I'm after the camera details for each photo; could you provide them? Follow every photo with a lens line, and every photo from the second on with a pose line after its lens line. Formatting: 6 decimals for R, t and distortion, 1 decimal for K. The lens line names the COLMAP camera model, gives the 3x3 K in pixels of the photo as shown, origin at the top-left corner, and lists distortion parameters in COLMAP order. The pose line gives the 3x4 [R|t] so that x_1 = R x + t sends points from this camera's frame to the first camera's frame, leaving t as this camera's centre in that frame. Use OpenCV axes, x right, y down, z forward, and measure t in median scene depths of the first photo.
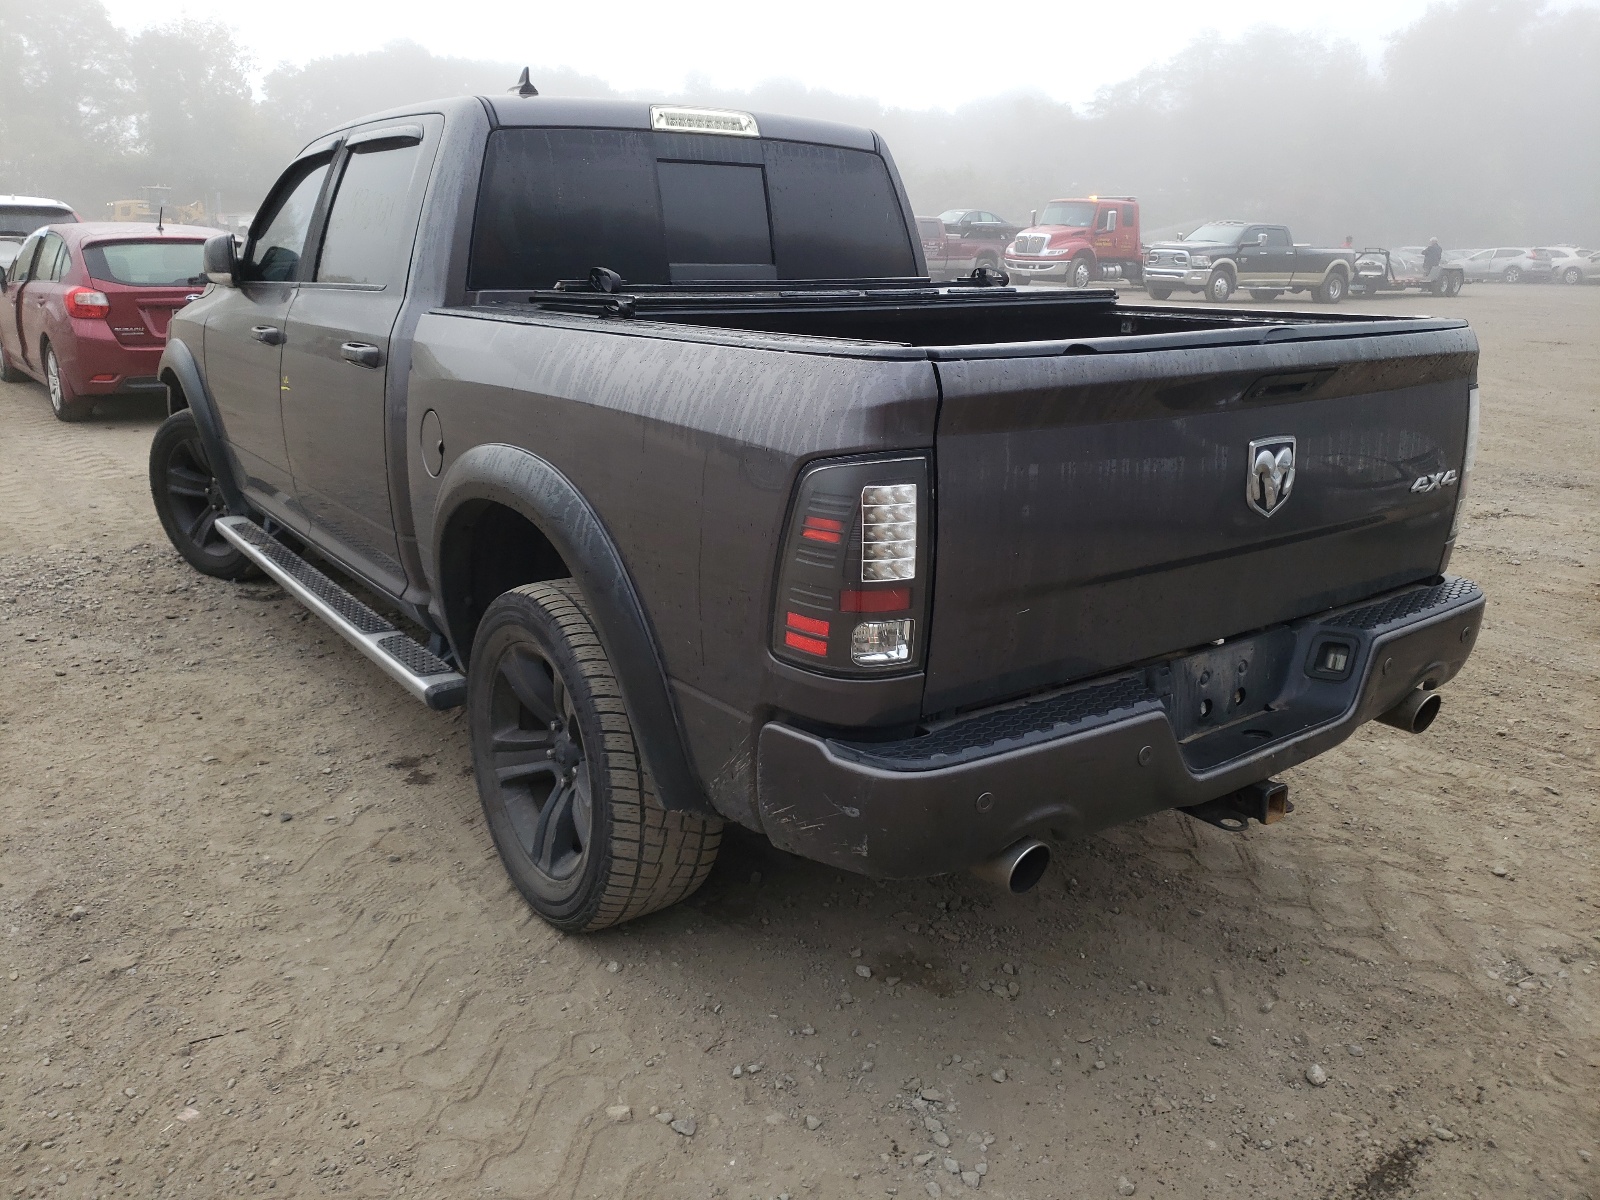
lens RADIAL K [[1227.2, 0, 800.0], [0, 1227.2, 600.0], [0, 0, 1]] dist [-0.000620, -0.002891]
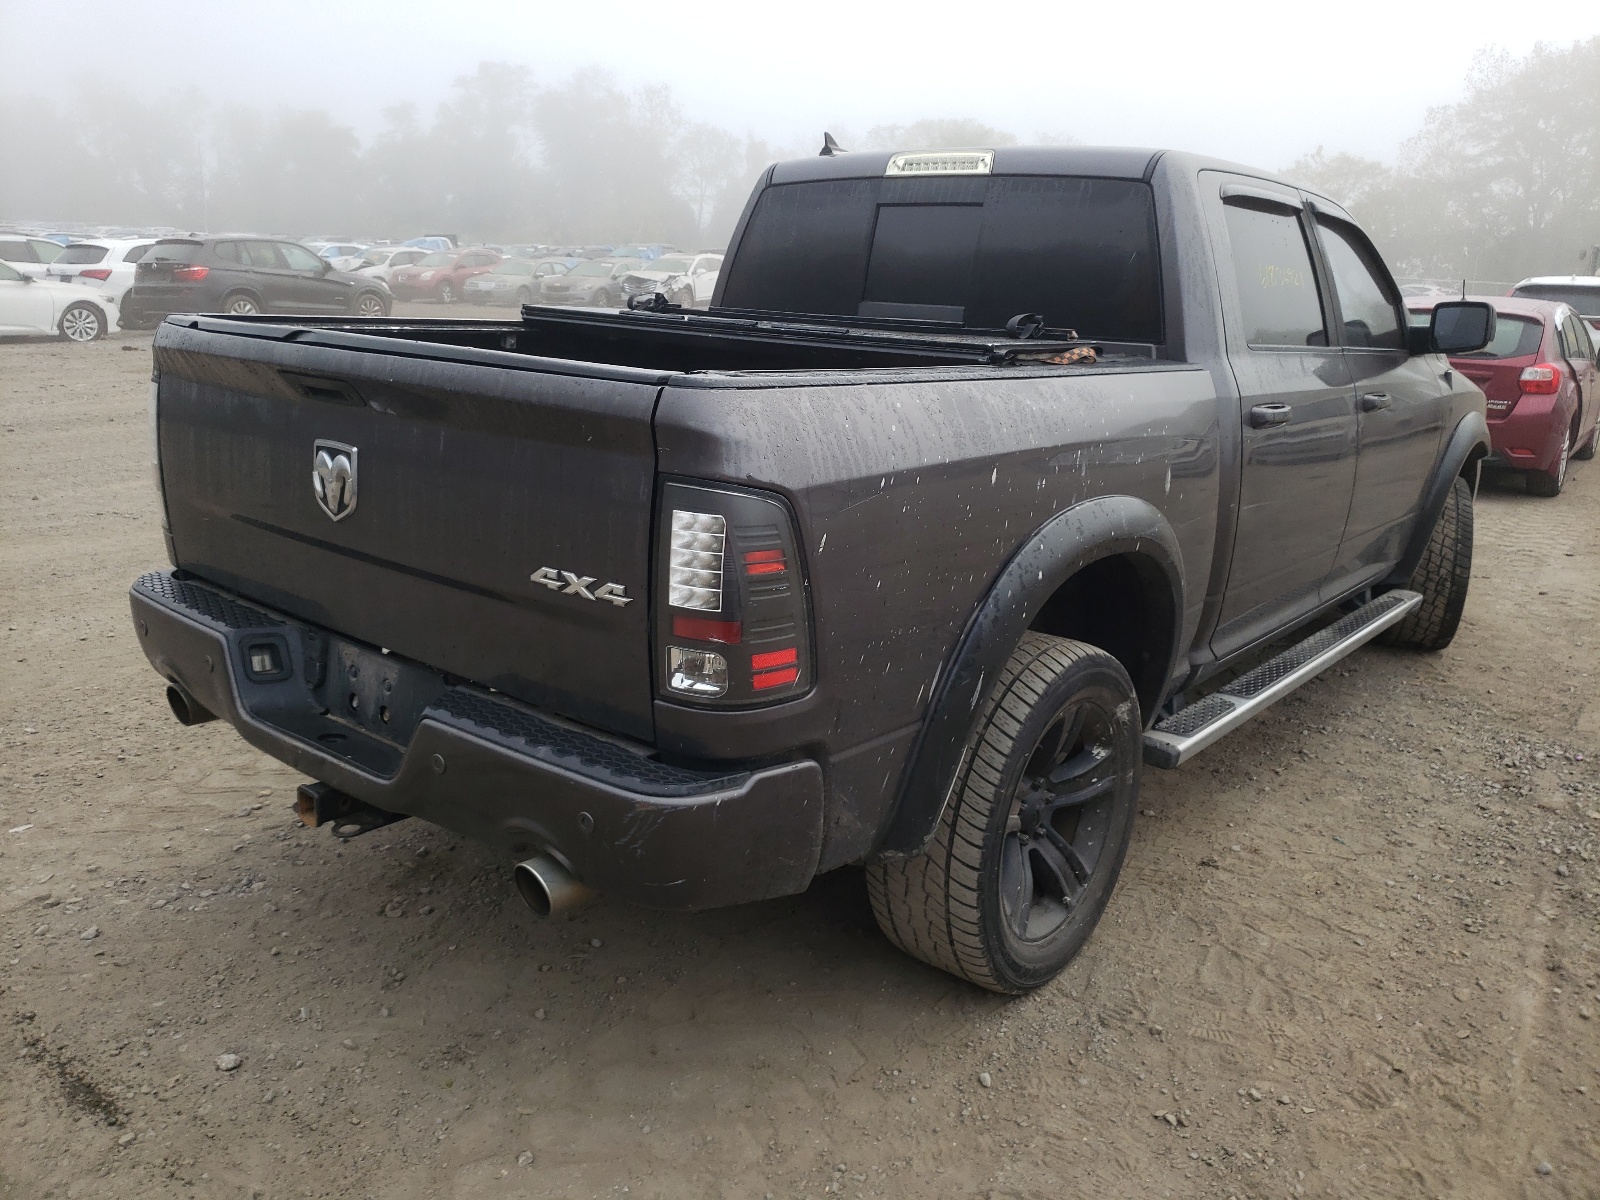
lens RADIAL K [[1233.1, 0, 798.7], [0, 1233.1, 617.5], [0, 0, 1]] dist [0.004807, 0.005680]
pose [[0.252212, 0.252888, -0.934043, 1.257076], [-0.308974, 0.935767, 0.169926, -0.246194], [0.917019, 0.245738, 0.314148, 0.916171]]
